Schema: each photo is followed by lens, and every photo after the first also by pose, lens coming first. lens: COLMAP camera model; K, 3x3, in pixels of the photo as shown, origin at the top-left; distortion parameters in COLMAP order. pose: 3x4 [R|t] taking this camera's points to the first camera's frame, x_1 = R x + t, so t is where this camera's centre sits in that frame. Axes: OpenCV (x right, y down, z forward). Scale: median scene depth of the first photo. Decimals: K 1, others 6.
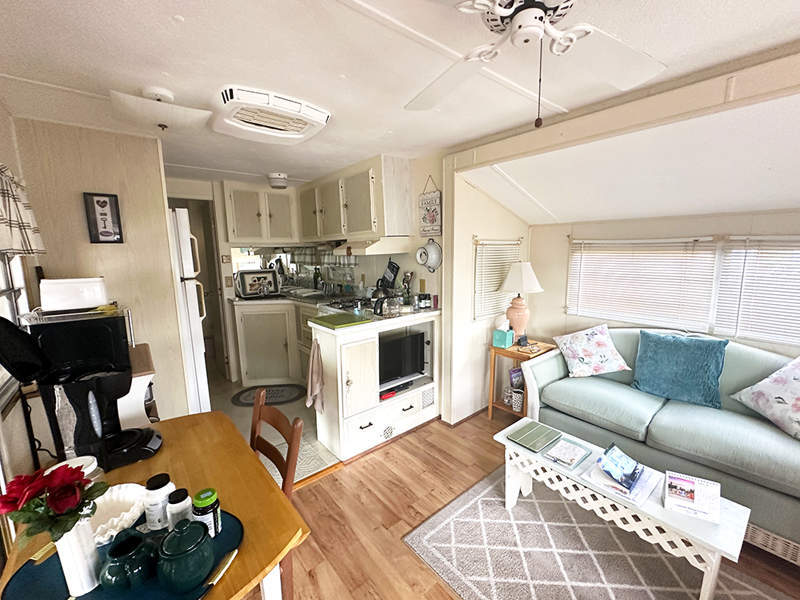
lens RADIAL K [[322.0, 0, 397.6], [0, 322.0, 298.3], [0, 0, 1]] dist [0.000094, 0.000001]
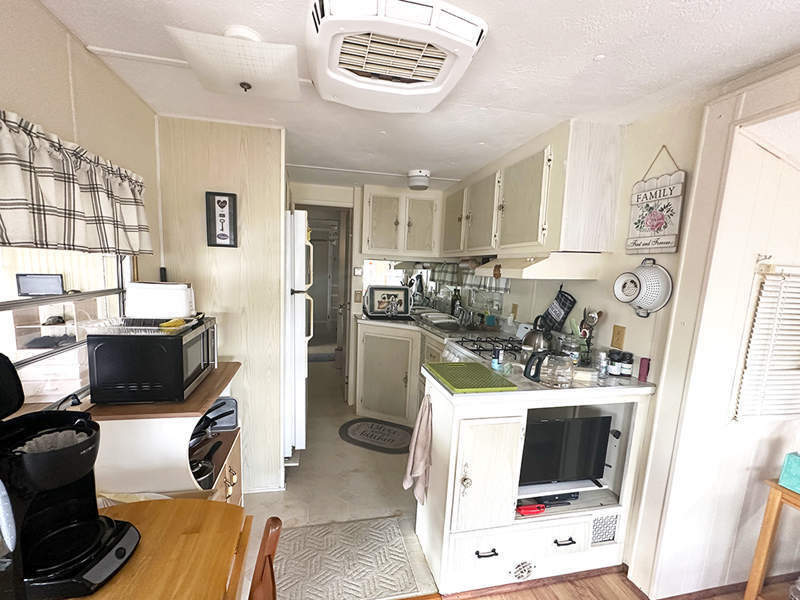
lens RADIAL K [[328.0, 0, 384.5], [0, 328.0, 310.2], [0, 0, 1]] dist [-0.000028, -0.000024]
pose [[0.876552, 0.116900, -0.466894, -0.026468], [-0.126237, 0.991935, 0.011359, -0.044272], [0.464457, 0.048982, 0.884240, 0.289668]]
